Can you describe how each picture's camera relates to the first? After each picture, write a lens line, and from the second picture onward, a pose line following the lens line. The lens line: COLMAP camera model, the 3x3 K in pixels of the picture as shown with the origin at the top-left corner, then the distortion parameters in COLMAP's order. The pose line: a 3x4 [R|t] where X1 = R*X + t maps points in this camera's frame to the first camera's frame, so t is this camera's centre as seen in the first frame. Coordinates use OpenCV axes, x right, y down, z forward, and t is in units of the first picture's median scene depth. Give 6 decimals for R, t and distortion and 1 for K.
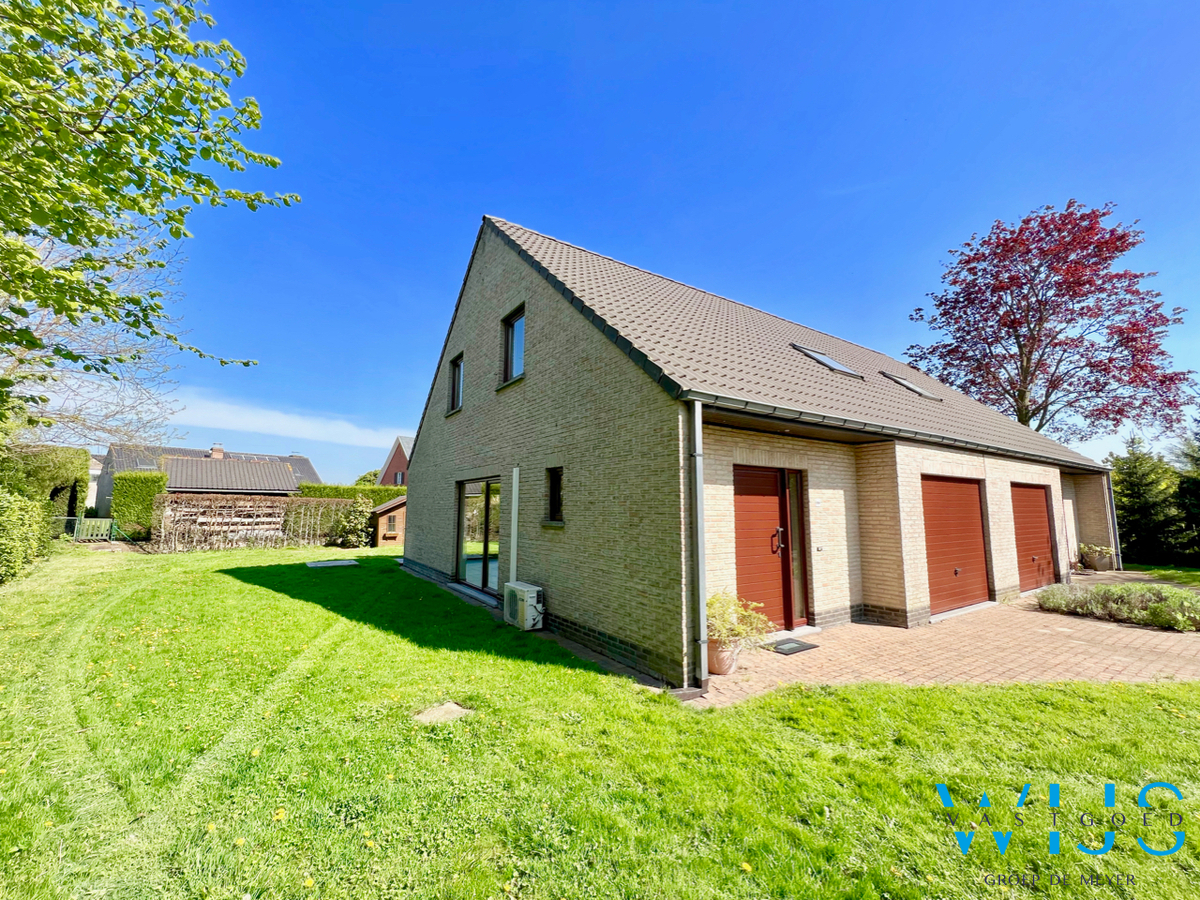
lens RADIAL K [[483.1, 0, 599.6], [0, 483.1, 450.4], [0, 0, 1]] dist [0.000468, -0.000008]
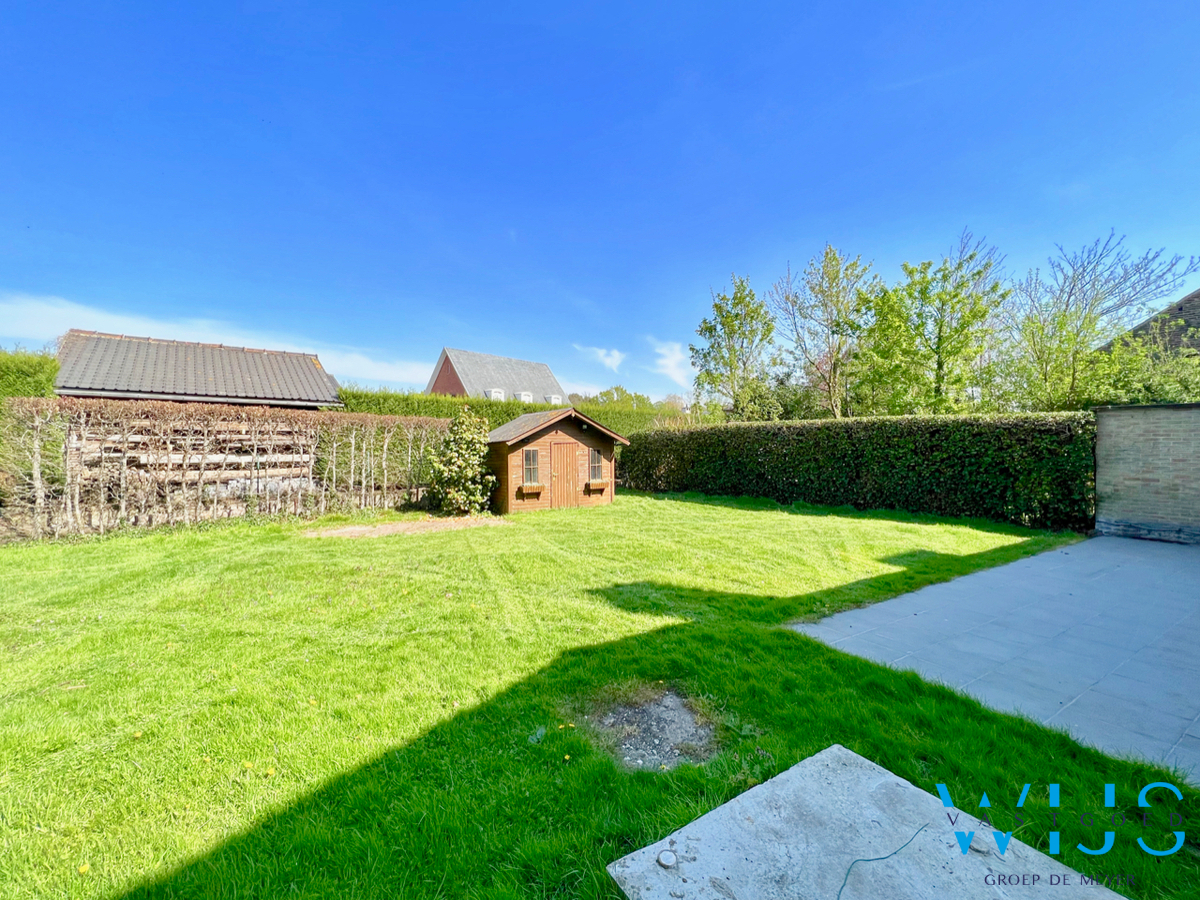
lens RADIAL K [[483.1, 0, 601.0], [0, 483.1, 450.2], [0, 0, 1]] dist [0.000468, -0.000008]
pose [[0.999352, 0.000226, -0.035998, -0.348766], [0.004376, 0.991801, 0.127717, 0.074636], [0.035732, -0.127792, 0.991157, 0.529014]]
